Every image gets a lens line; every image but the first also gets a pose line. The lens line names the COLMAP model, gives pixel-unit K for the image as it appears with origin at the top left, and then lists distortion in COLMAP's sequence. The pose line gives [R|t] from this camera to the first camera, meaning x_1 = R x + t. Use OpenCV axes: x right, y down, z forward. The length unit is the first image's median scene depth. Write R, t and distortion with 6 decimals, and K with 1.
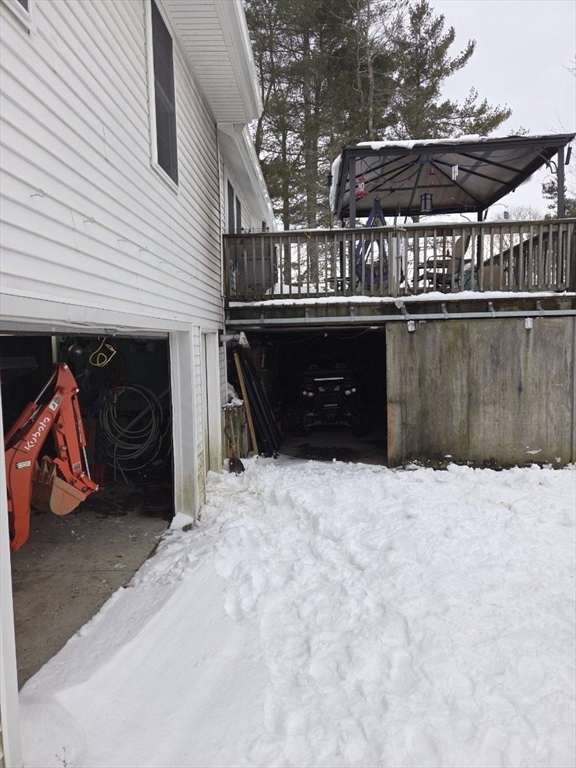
lens RADIAL K [[512.1, 0, 290.3], [0, 512.1, 385.5], [0, 0, 1]] dist [-0.002377, -0.003516]
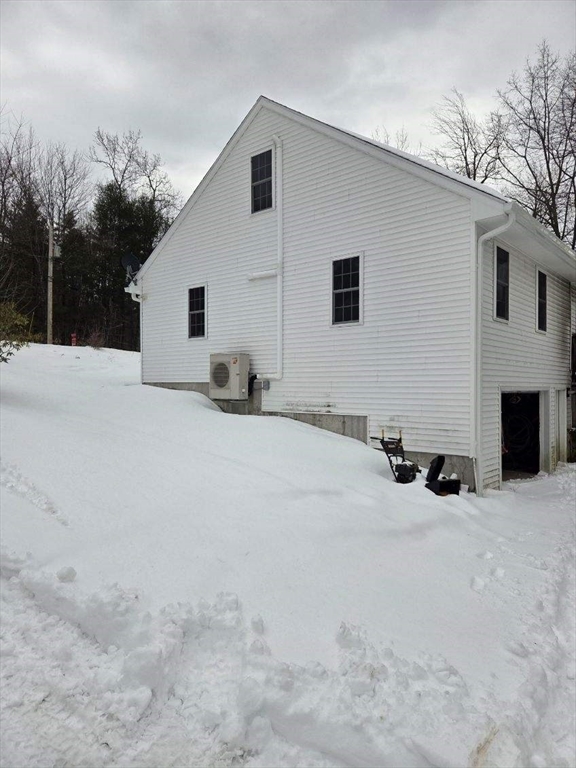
lens RADIAL K [[512.1, 0, 291.6], [0, 512.1, 388.1], [0, 0, 1]] dist [-0.002377, -0.003516]
pose [[0.788094, 0.016955, -0.615322, 0.225010], [-0.061030, 0.996848, -0.050699, 0.047909], [0.612523, 0.077508, 0.786644, -1.122395]]
